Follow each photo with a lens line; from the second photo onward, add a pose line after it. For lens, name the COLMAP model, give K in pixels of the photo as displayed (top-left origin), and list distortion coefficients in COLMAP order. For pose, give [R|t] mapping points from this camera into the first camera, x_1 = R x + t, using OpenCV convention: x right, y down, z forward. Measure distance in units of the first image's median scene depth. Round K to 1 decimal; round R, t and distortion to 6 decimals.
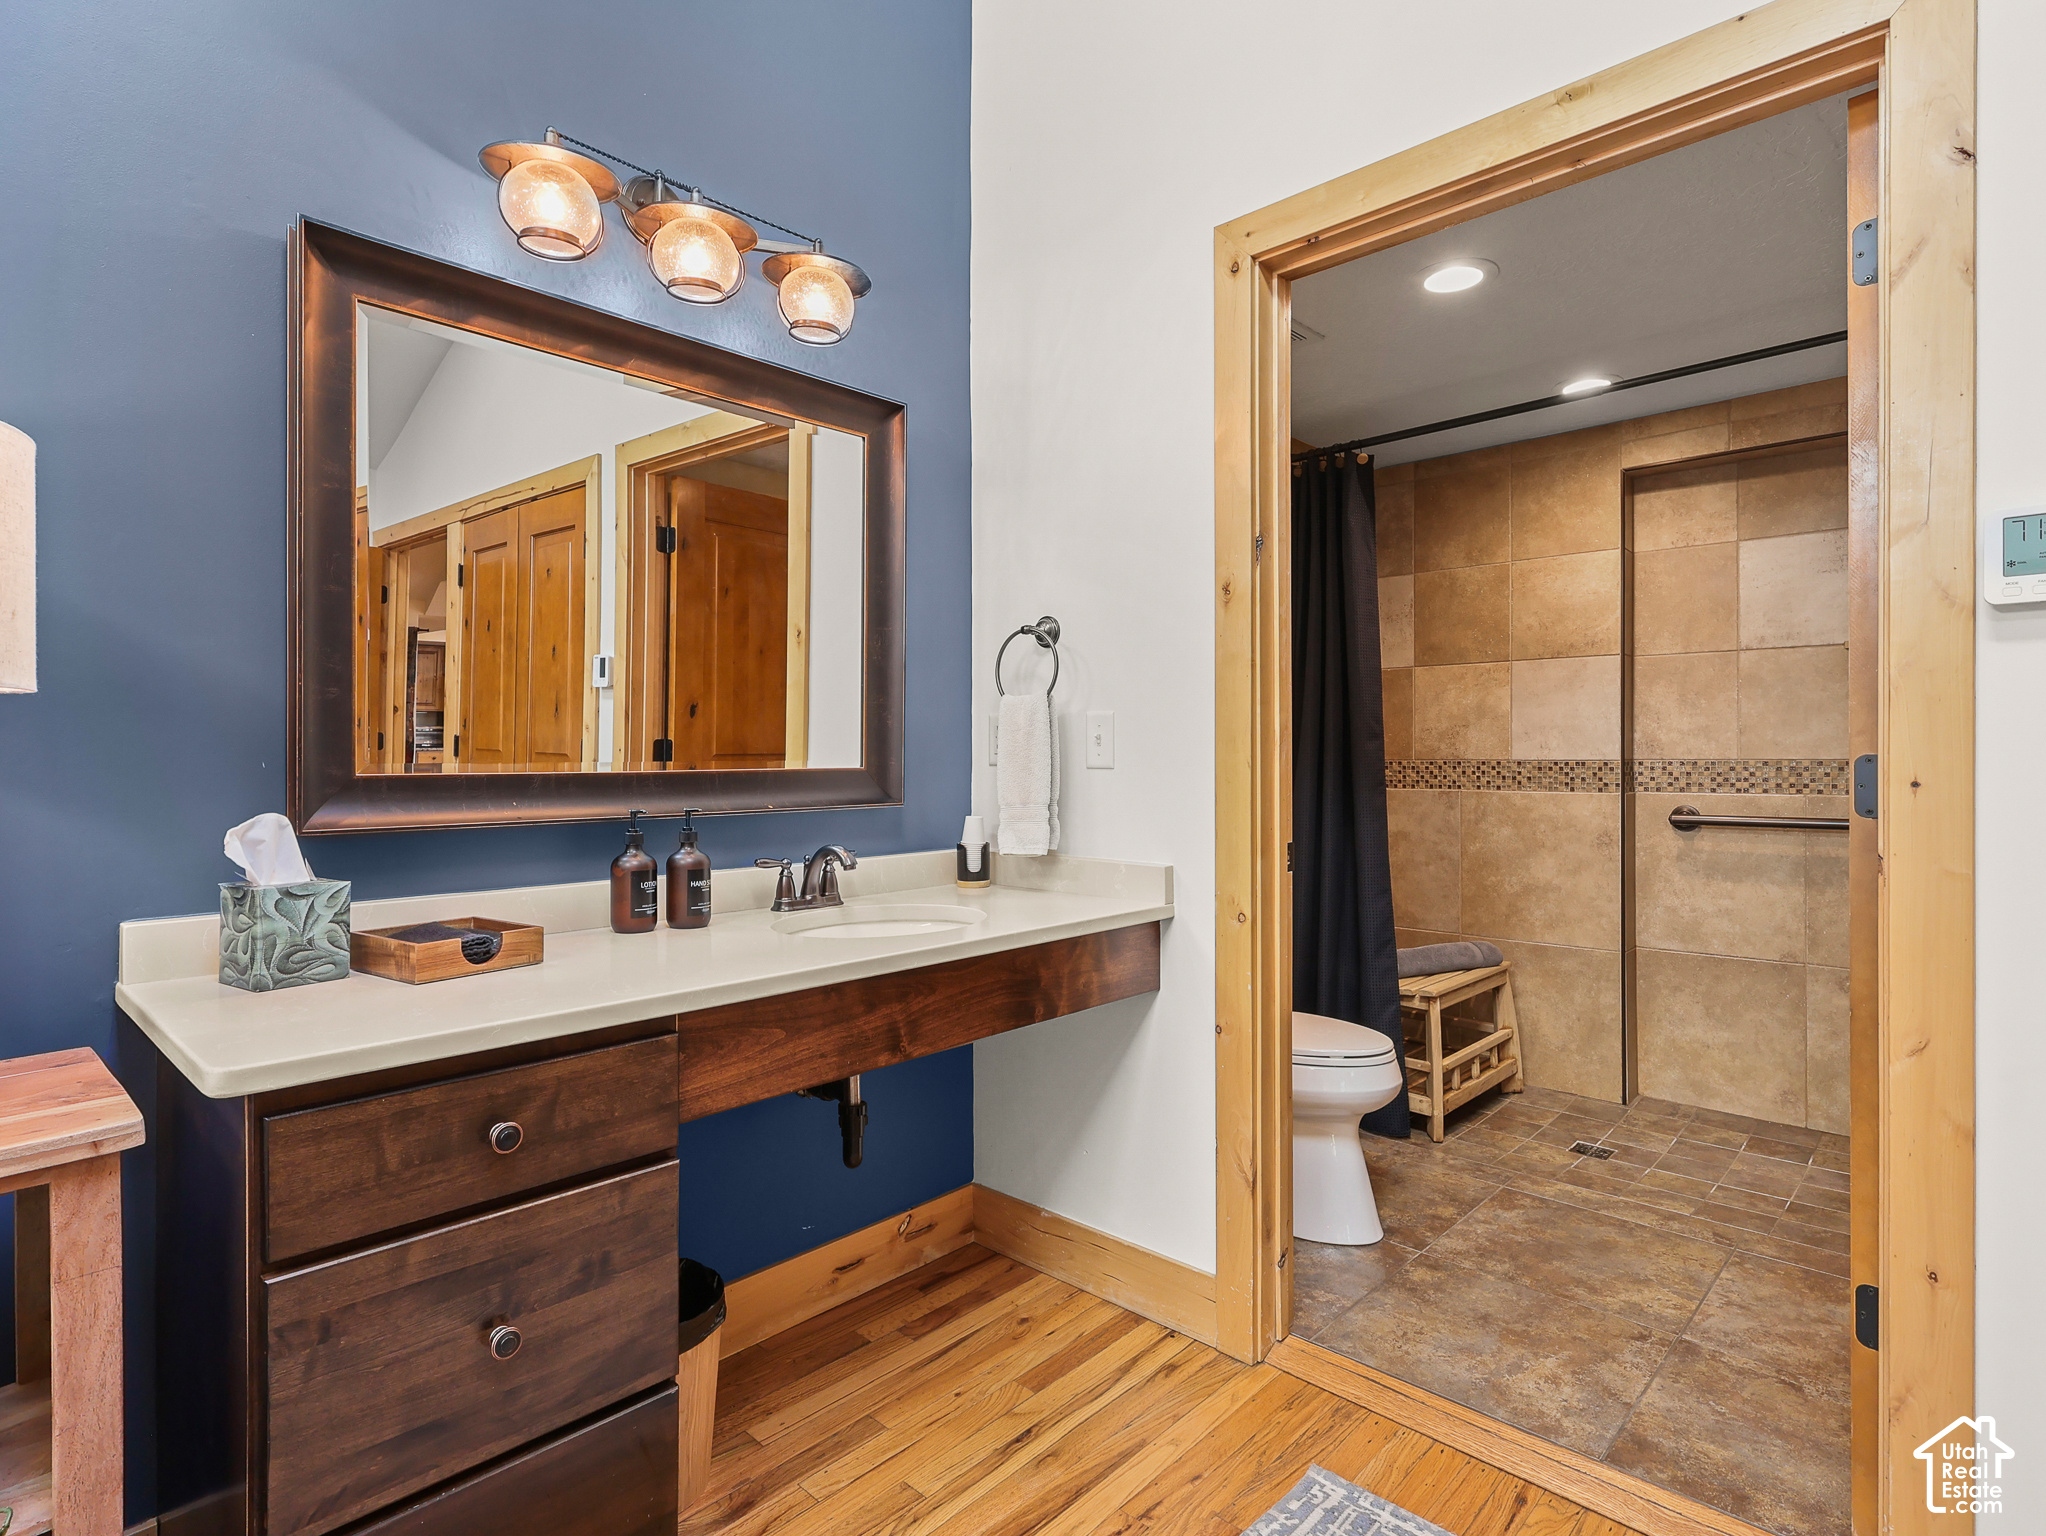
lens RADIAL K [[1084.4, 0, 1029.7], [0, 1084.4, 756.4], [0, 0, 1]] dist [0.011596, 0.000148]
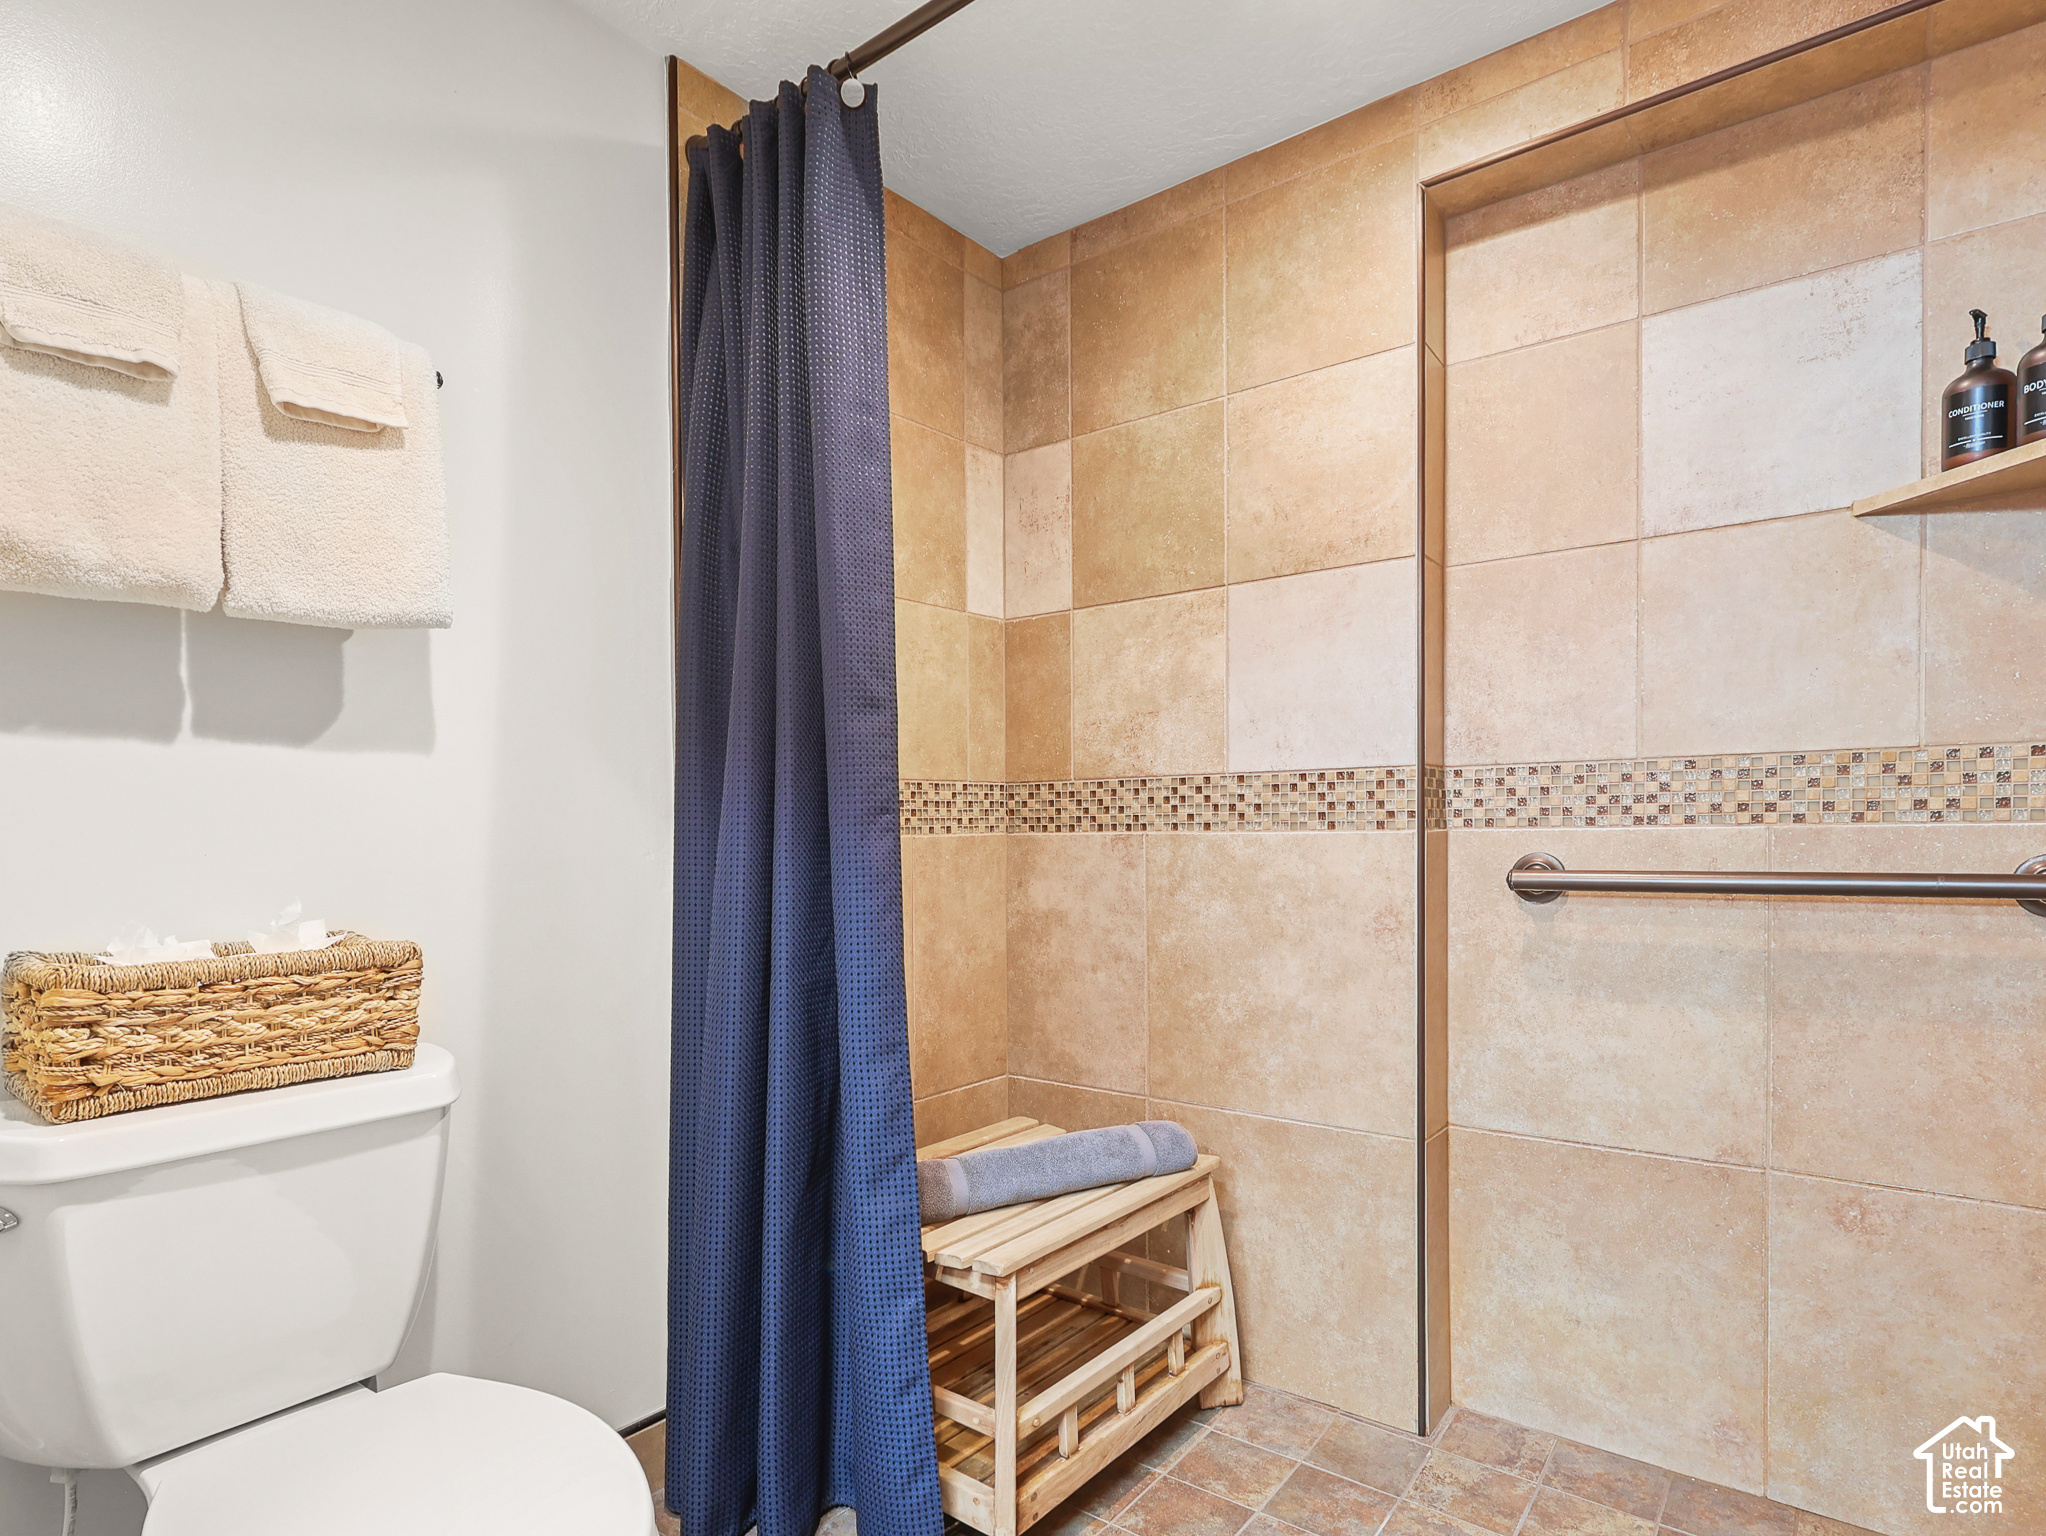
lens RADIAL K [[1139.0, 0, 993.1], [0, 1139.0, 859.0], [0, 0, 1]] dist [0.004342, 0.001647]
pose [[0.997389, -0.009680, 0.071571, 0.310150], [0.008028, 0.999696, 0.023334, 0.033639], [-0.071775, -0.022698, 0.997163, 0.487143]]
